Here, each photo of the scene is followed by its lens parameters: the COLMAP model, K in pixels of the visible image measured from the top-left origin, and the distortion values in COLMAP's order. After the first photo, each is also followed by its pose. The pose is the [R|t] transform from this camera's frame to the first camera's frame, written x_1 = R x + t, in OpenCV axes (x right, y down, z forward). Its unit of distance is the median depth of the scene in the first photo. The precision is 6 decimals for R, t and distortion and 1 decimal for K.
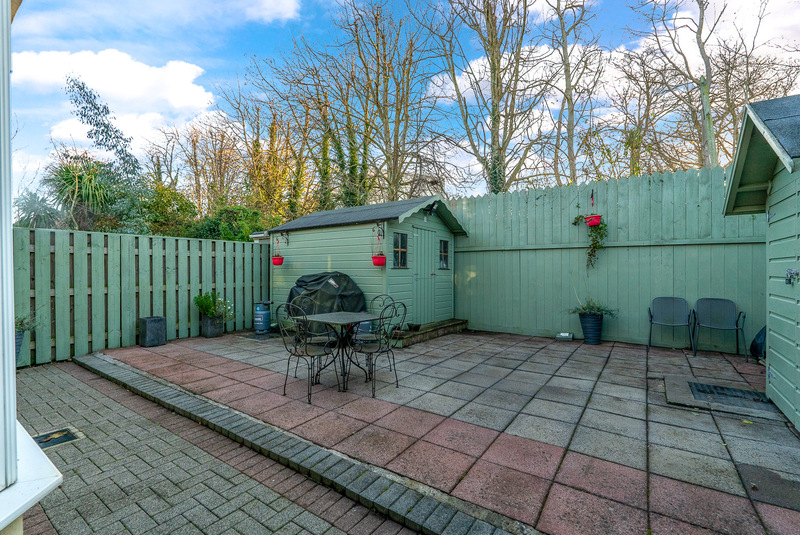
lens RADIAL K [[355.4, 0, 401.8], [0, 355.4, 268.4], [0, 0, 1]] dist [-0.007494, 0.000174]
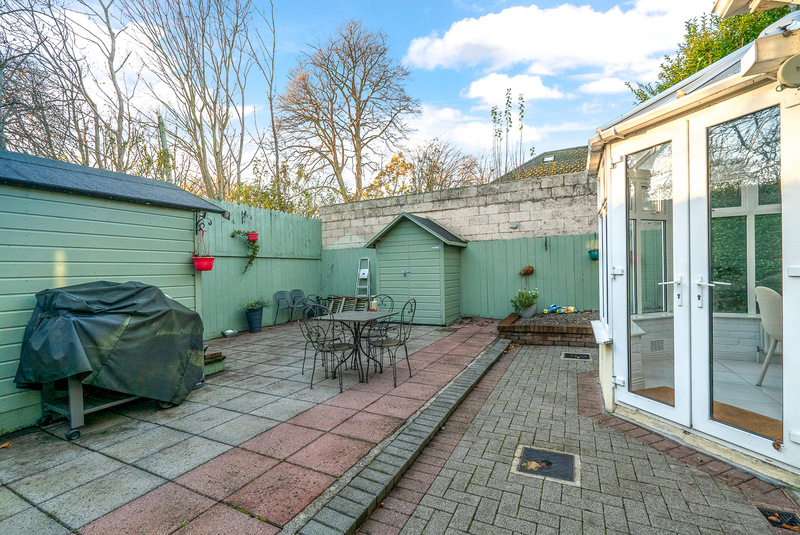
lens RADIAL K [[355.4, 0, 399.7], [0, 355.4, 268.9], [0, 0, 1]] dist [-0.007494, 0.000174]
pose [[-0.144818, 0.009449, 0.989413, -1.448038], [0.018956, 0.999797, -0.006774, 0.003629], [-0.989277, 0.017774, -0.144968, 1.165322]]
